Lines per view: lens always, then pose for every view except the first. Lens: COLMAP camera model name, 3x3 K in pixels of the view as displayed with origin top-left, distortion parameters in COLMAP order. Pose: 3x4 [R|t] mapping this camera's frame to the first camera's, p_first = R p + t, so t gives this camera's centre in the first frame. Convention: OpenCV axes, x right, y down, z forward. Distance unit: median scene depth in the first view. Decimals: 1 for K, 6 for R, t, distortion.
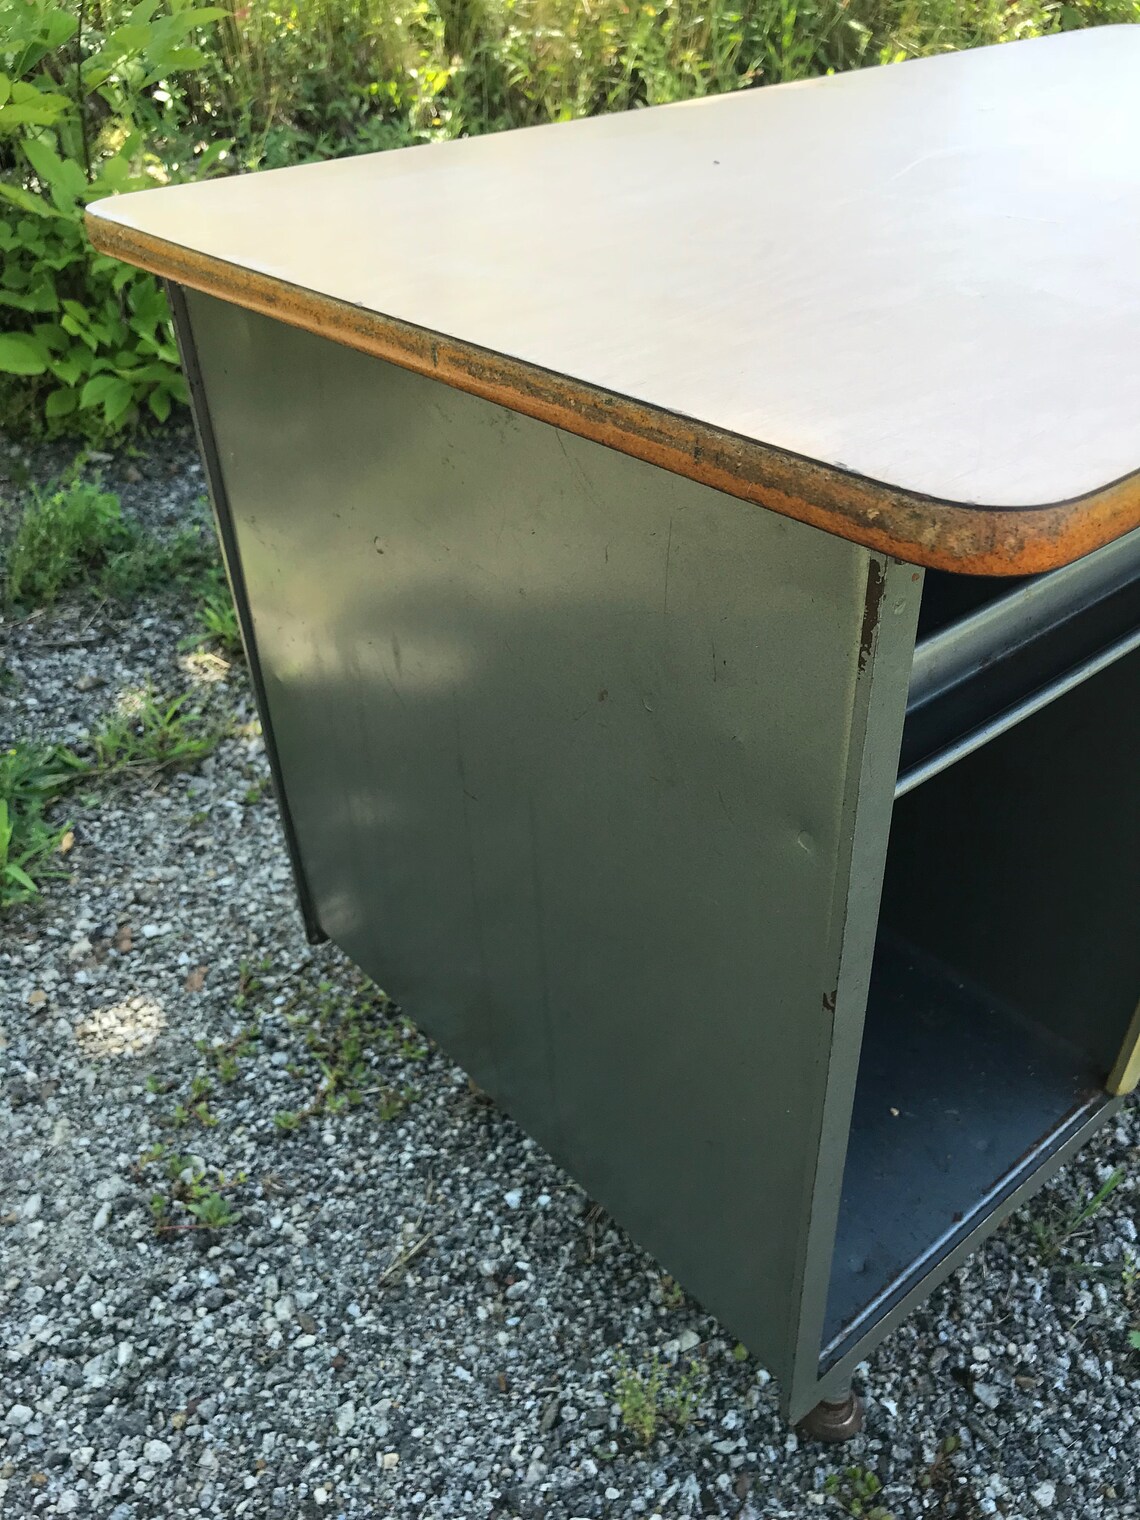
lens RADIAL K [[1270.0, 0, 570.0], [0, 1270.0, 760.0], [0, 0, 1]] dist [0.004562, 0.007082]
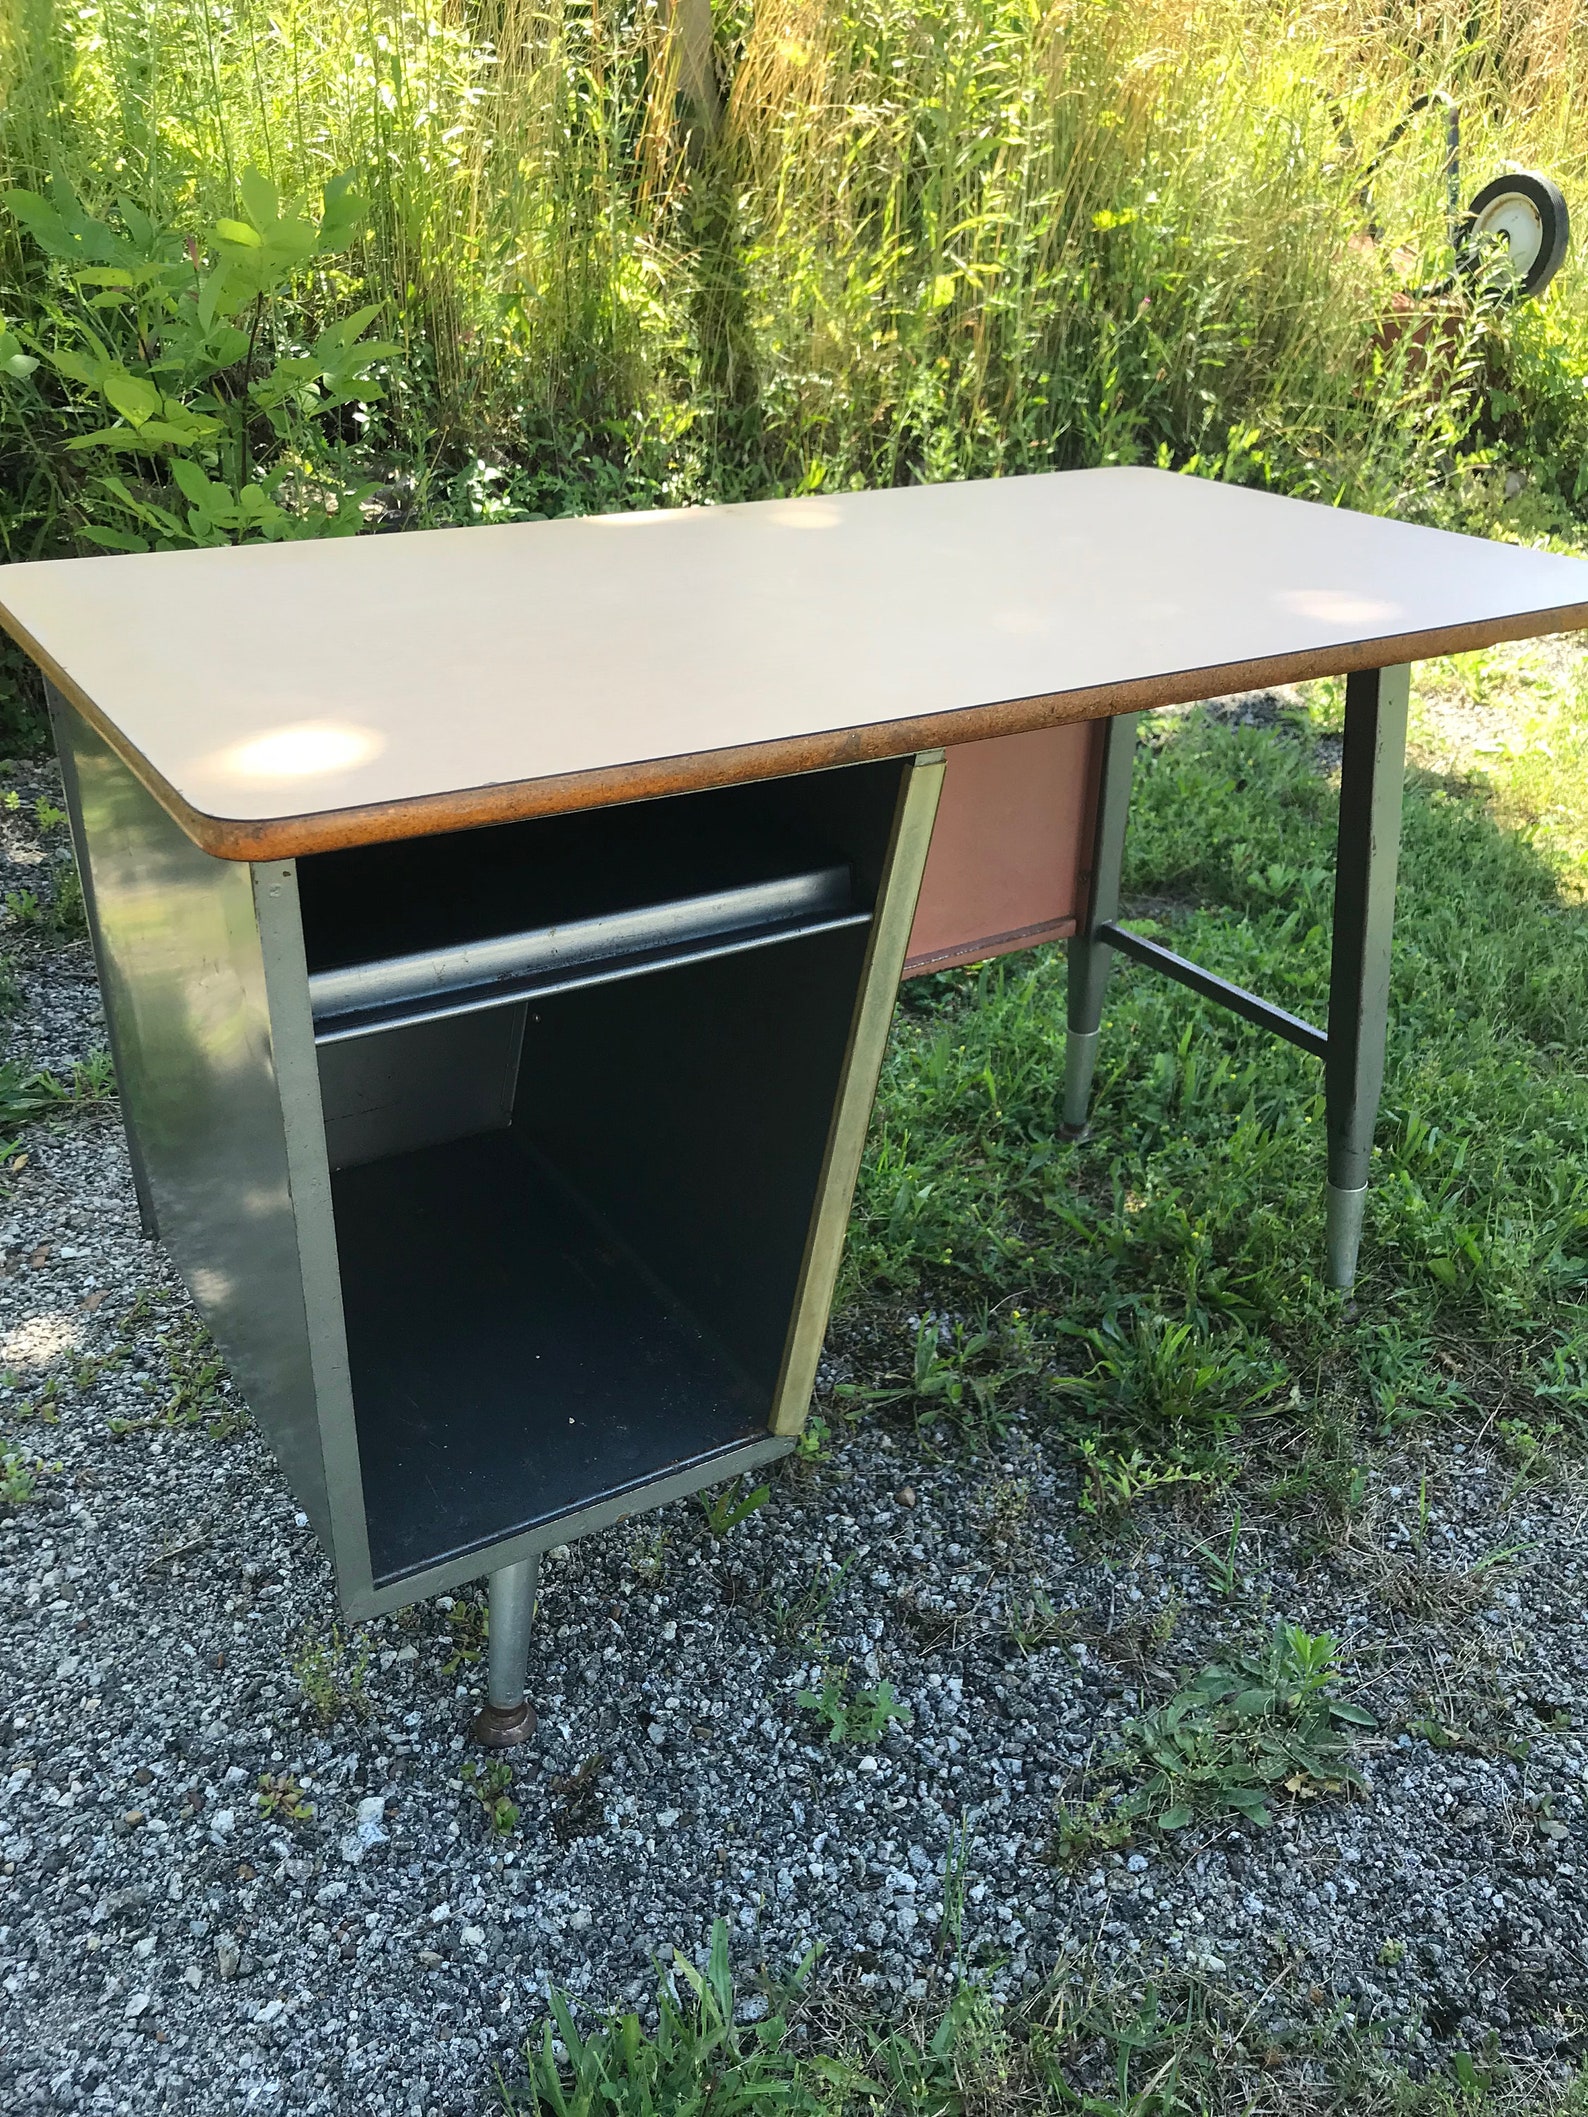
lens RADIAL K [[1789.2, 0, 769.3], [0, 1789.2, 1037.2], [0, 0, 1]] dist [0.046929, -0.004628]
pose [[0.986118, 0.119754, -0.115022, 0.479072], [-0.134790, 0.981862, -0.133334, 0.118164], [0.096969, 0.146987, 0.984374, -0.471961]]
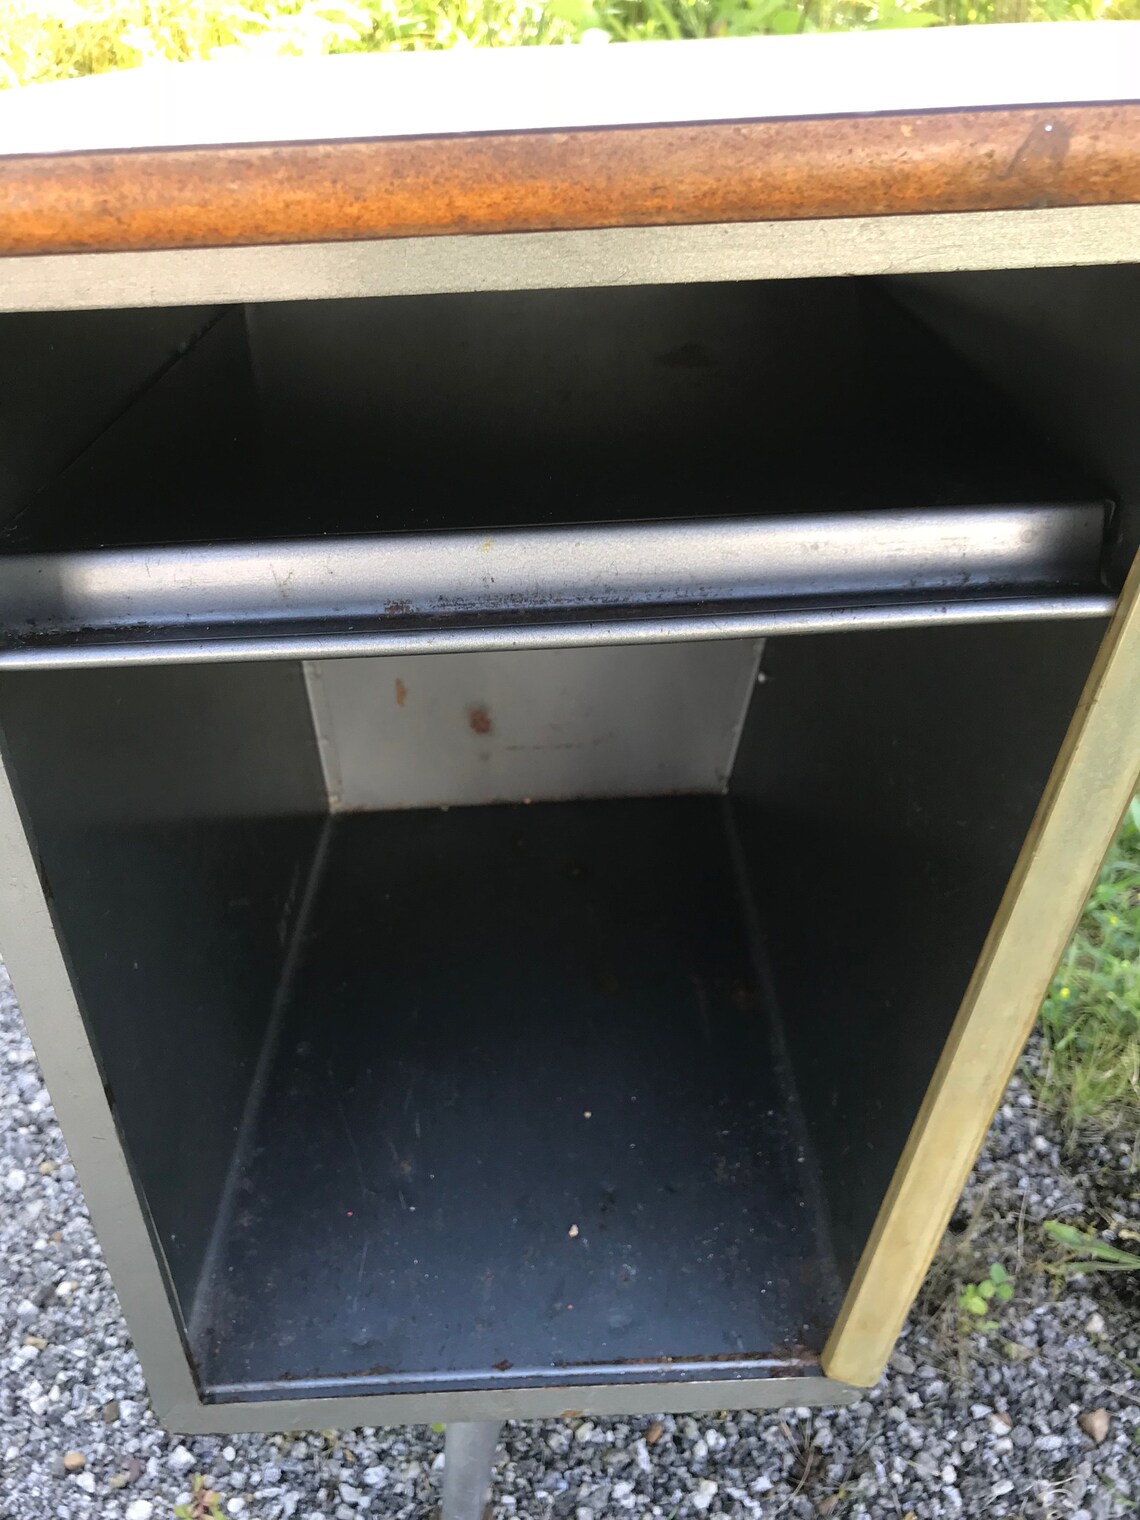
lens RADIAL K [[1248.4, 0, 570.0], [0, 1248.4, 756.1], [0, 0, 1]] dist [0.085623, -0.123043]
pose [[0.777563, 0.322775, -0.539640, 0.502331], [-0.343502, 0.936871, 0.065421, -0.046412], [0.526689, 0.134499, 0.839350, 0.248827]]
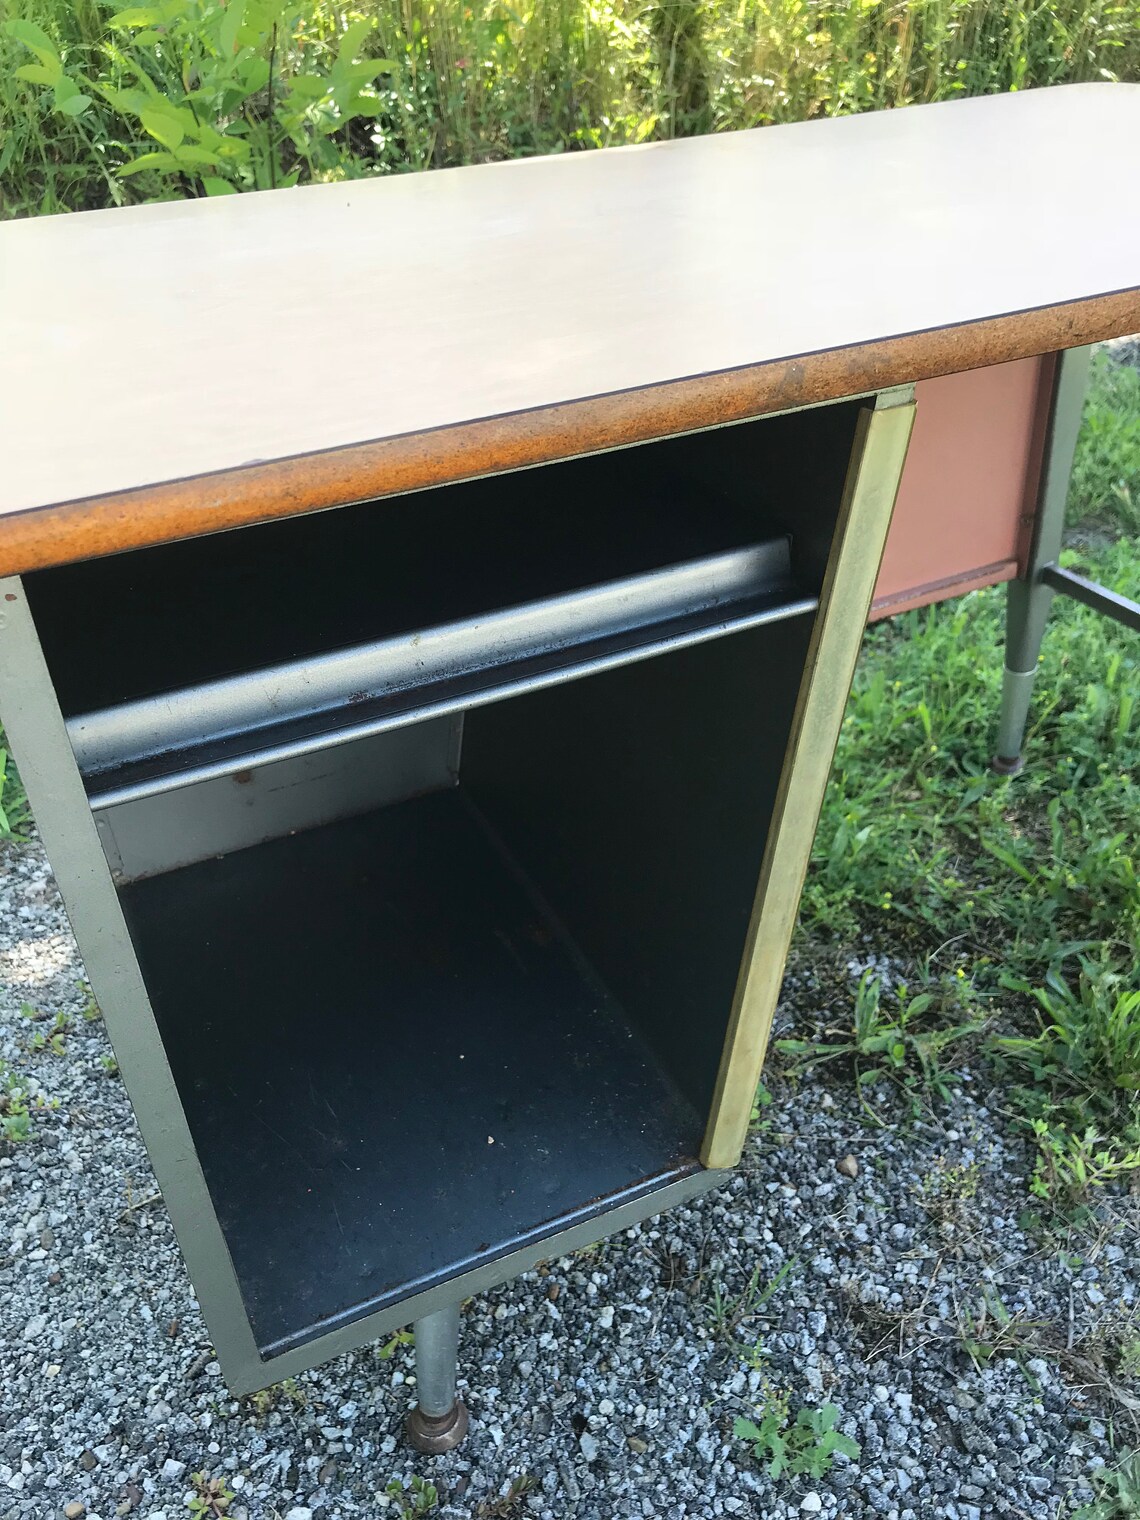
lens RADIAL K [[1261.0, 0, 570.0], [0, 1261.0, 760.0], [0, 0, 1]] dist [0.006374, 0.002012]
pose [[0.965899, 0.125063, -0.226712, 0.435343], [-0.130068, 0.991479, -0.007216, -0.024040], [0.223878, 0.036458, 0.973935, 0.011478]]
